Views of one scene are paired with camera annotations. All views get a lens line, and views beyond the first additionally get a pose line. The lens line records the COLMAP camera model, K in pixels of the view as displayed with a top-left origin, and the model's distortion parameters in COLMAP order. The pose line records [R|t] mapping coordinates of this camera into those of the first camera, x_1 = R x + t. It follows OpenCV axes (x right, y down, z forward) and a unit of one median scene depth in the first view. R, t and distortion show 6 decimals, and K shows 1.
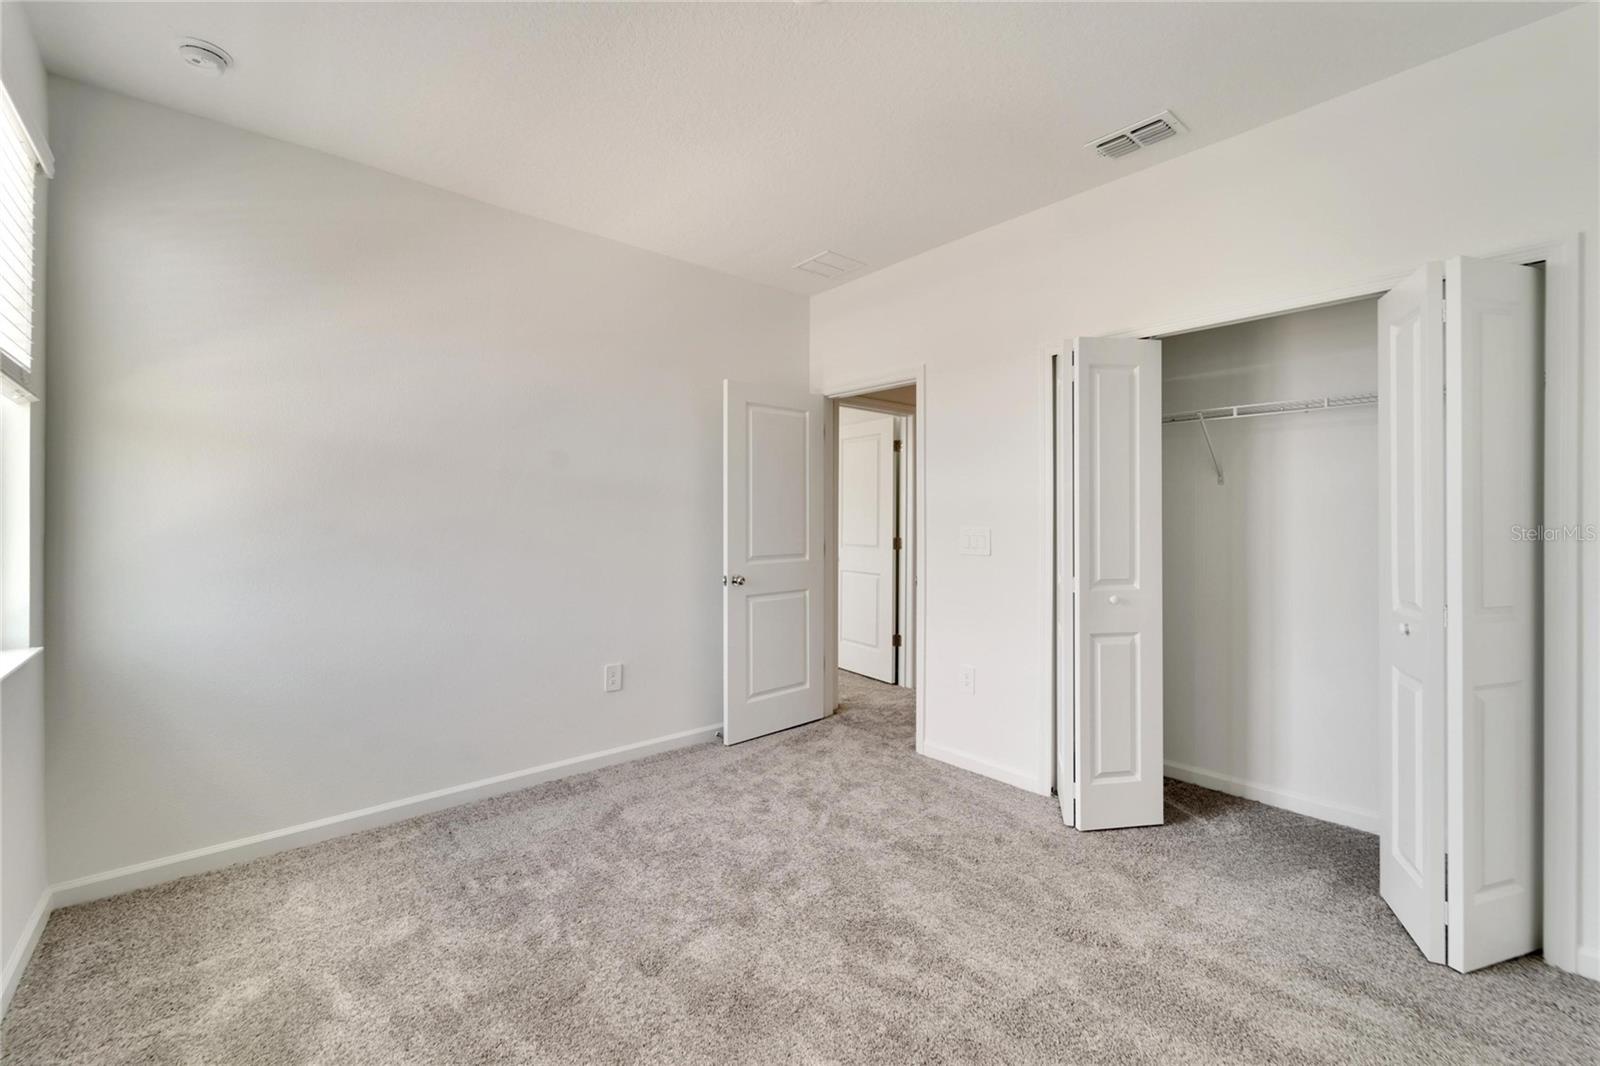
lens RADIAL K [[651.3, 0, 797.9], [0, 651.3, 518.2], [0, 0, 1]] dist [-0.000842, -0.000129]
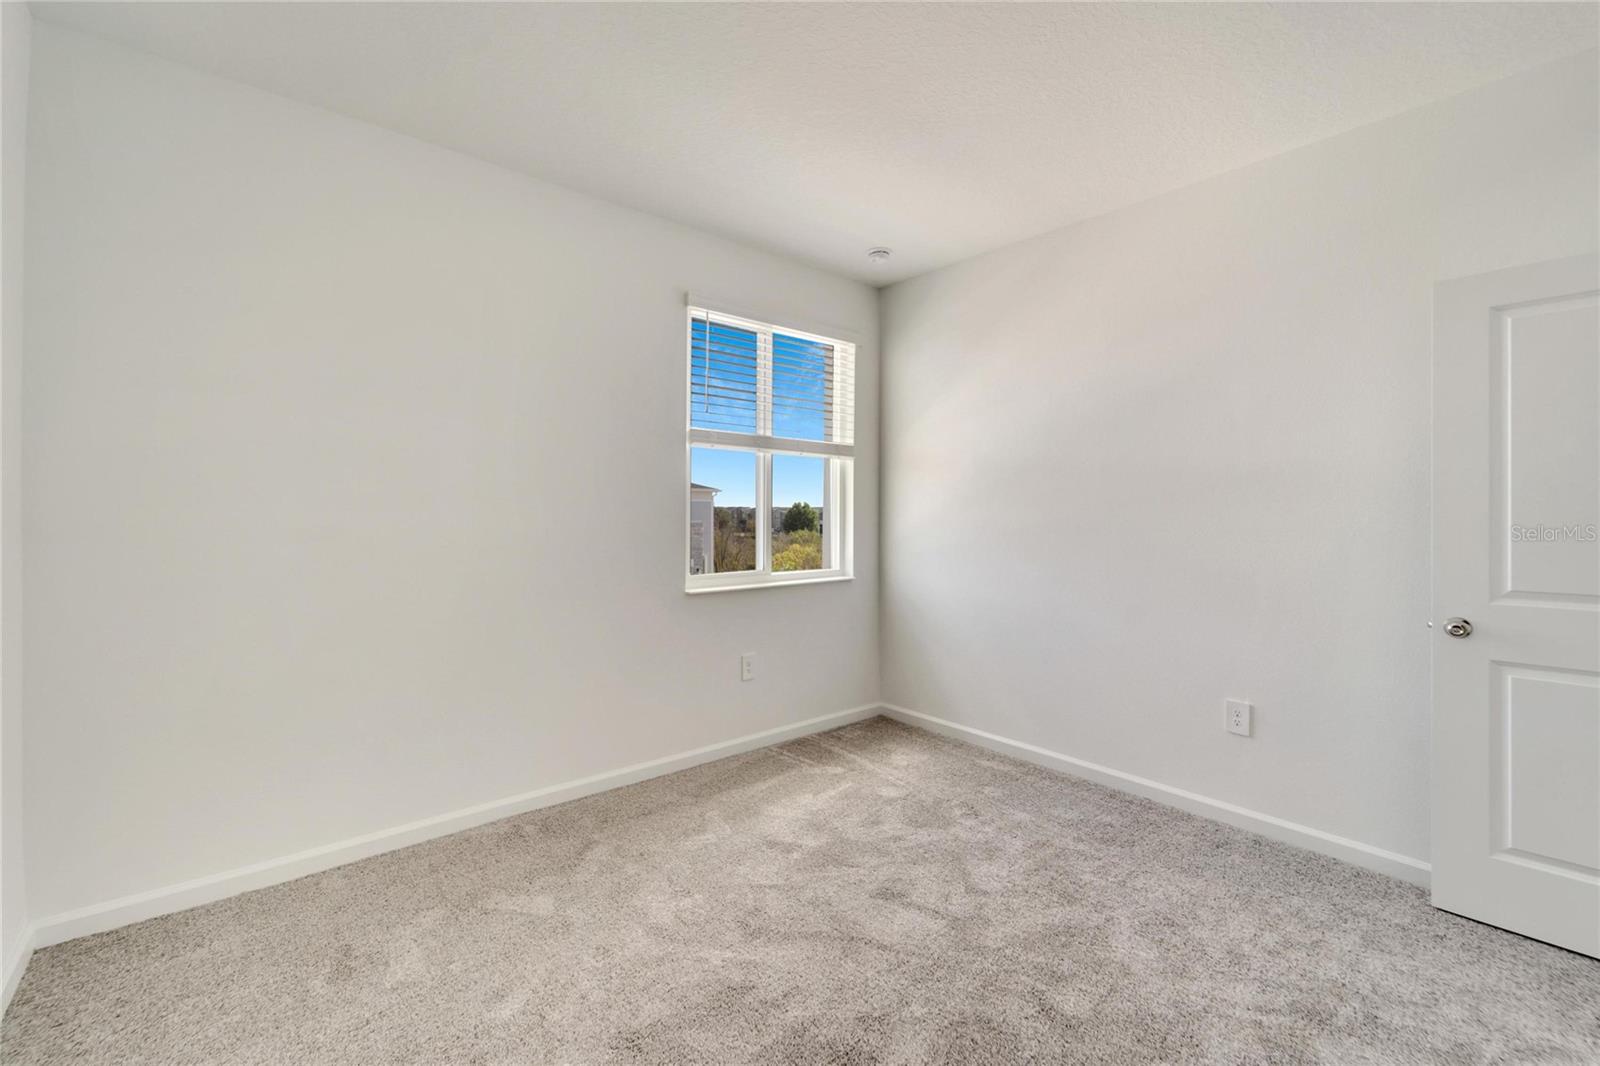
lens RADIAL K [[651.3, 0, 792.5], [0, 651.3, 522.4], [0, 0, 1]] dist [-0.000842, -0.000129]
pose [[-0.003513, 0.006555, -0.999972, 0.642213], [-0.008713, 0.999940, 0.006585, 0.005993], [0.999956, 0.008736, -0.003456, 0.566506]]
